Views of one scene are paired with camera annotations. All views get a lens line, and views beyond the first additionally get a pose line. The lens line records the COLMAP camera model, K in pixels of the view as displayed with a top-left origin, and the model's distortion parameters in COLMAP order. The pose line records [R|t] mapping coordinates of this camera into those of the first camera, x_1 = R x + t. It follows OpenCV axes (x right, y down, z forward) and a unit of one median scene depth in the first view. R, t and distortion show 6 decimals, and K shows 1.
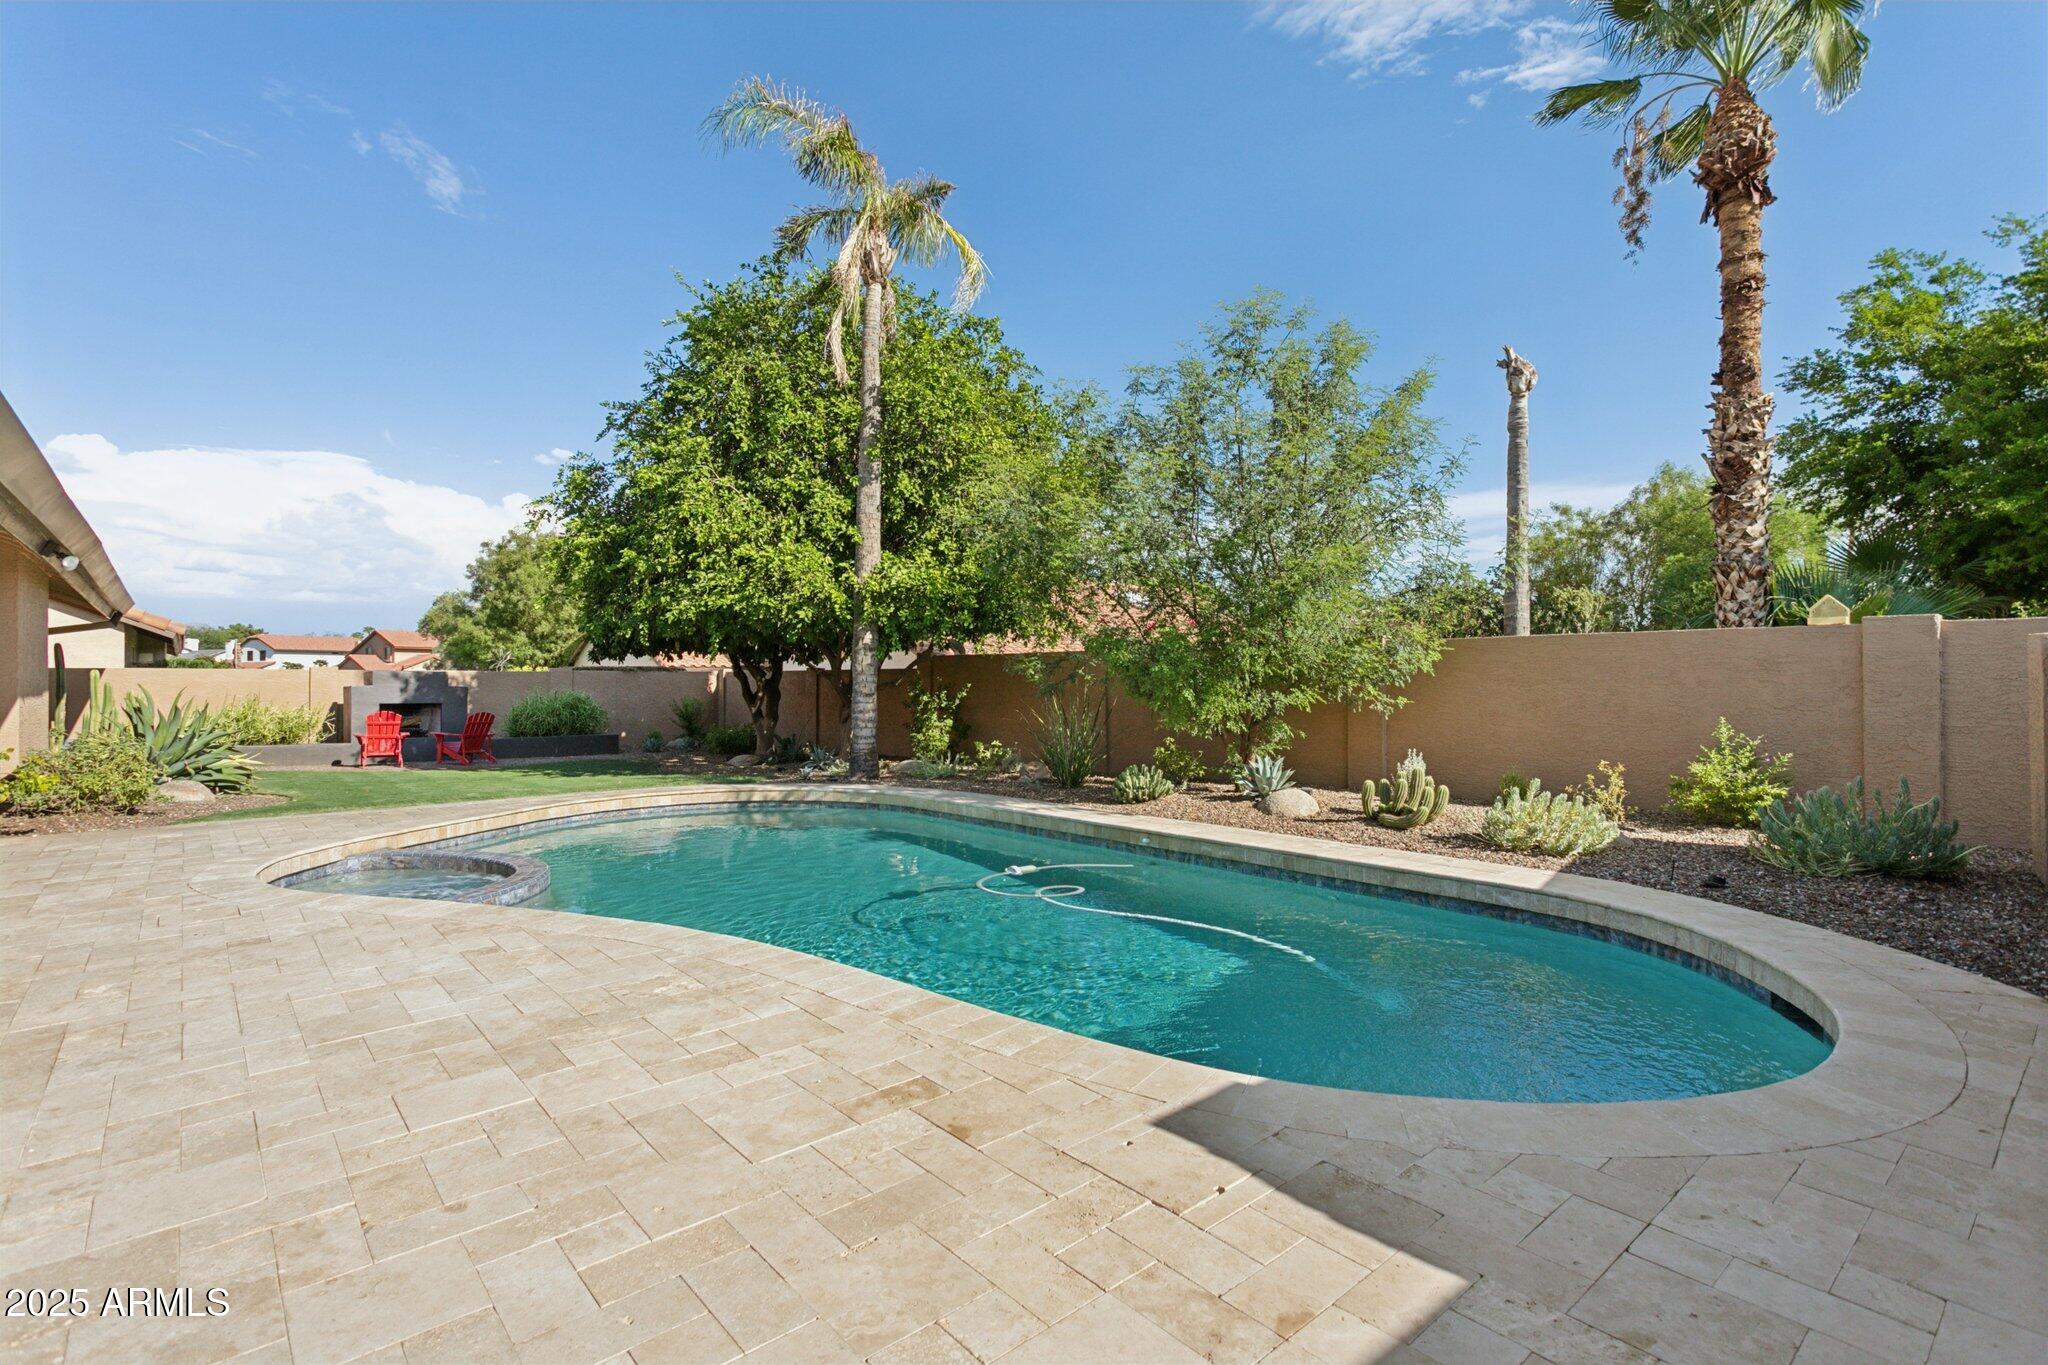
lens RADIAL K [[975.2, 0, 1016.8], [0, 975.2, 679.8], [0, 0, 1]] dist [0.009542, -0.000346]
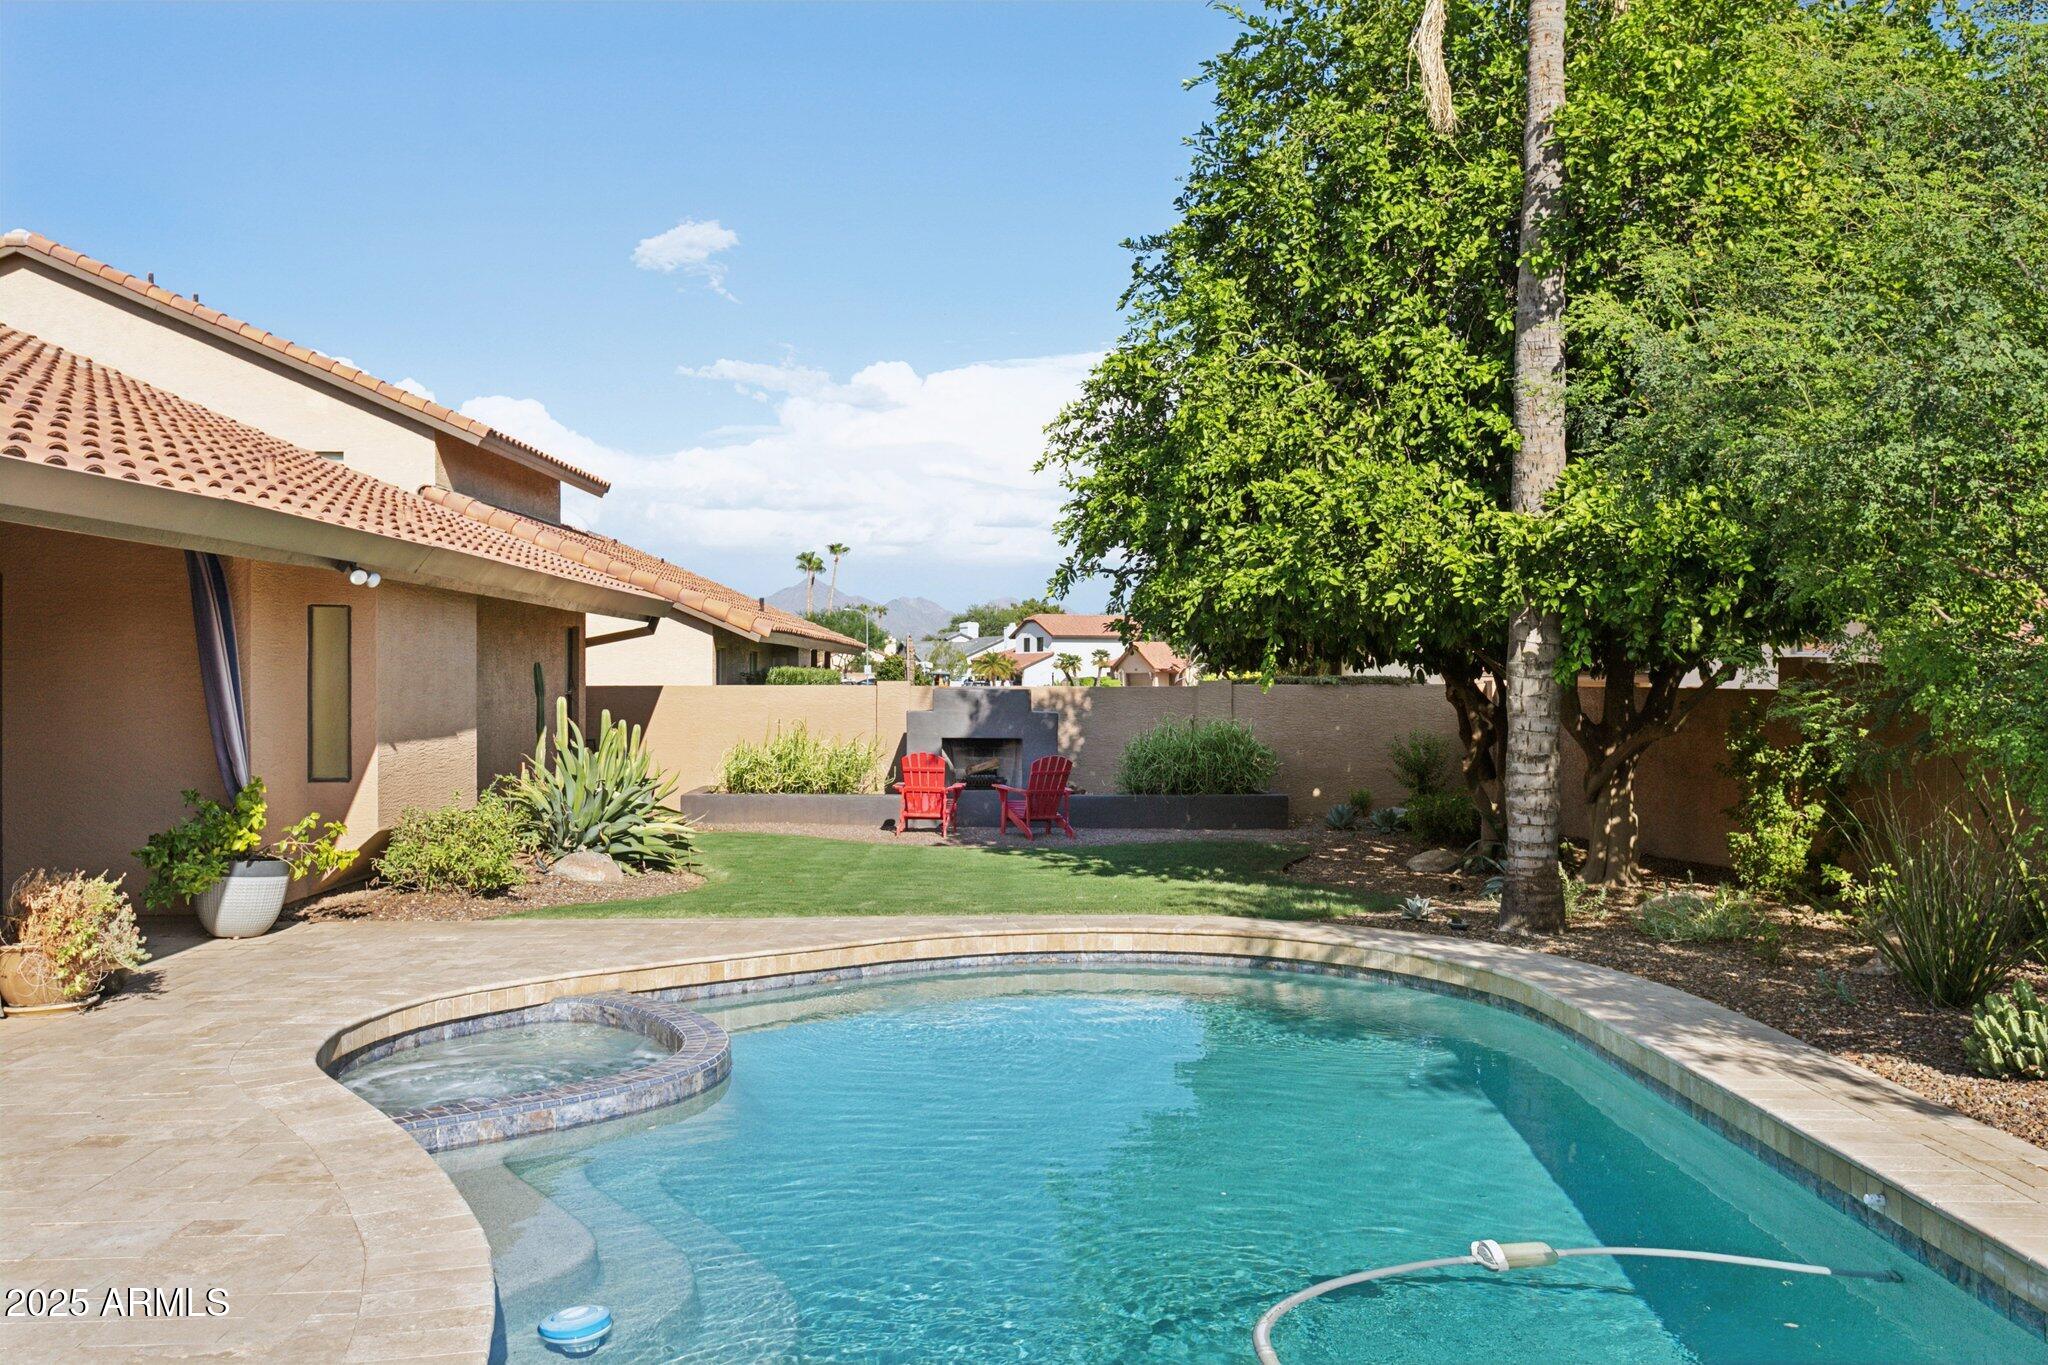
lens RADIAL K [[1736.7, 0, 1038.4], [0, 1736.7, 683.1], [0, 0, 1]] dist [-0.006380, 0.003606]
pose [[0.768130, 0.003418, -0.640285, 0.212372], [0.001380, 0.999975, 0.006994, -0.028575], [0.640292, -0.006256, 0.768106, 0.177489]]
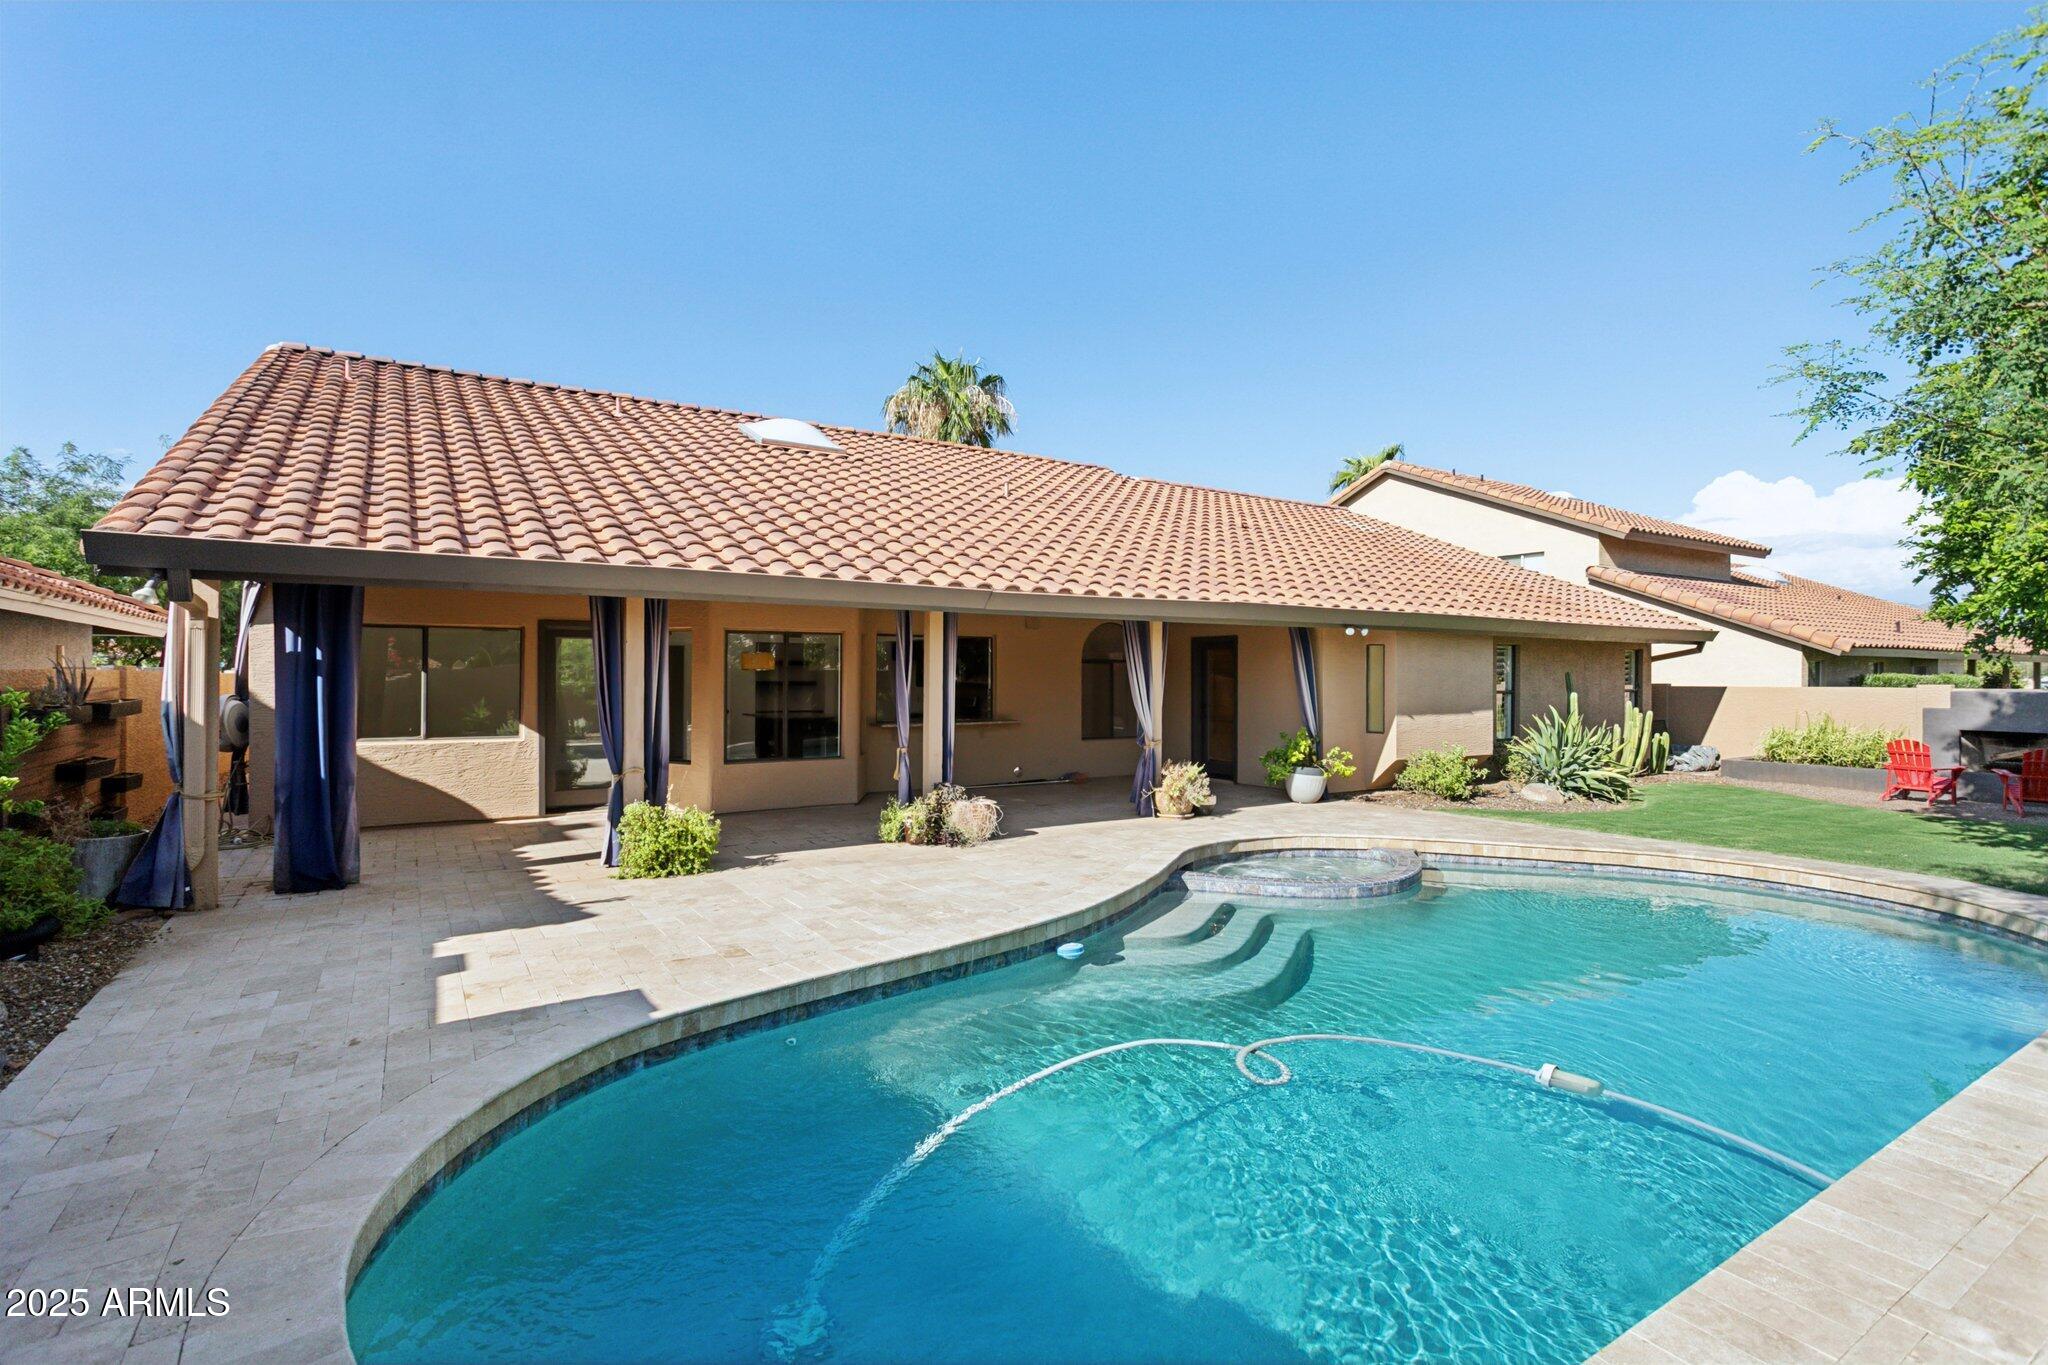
lens RADIAL K [[975.2, 0, 1022.8], [0, 975.2, 679.8], [0, 0, 1]] dist [0.009542, -0.000346]
pose [[-0.155884, 0.002084, -0.987773, 0.415296], [0.001911, 0.999997, 0.001808, -0.028899], [0.987774, -0.001606, -0.155887, 0.453347]]
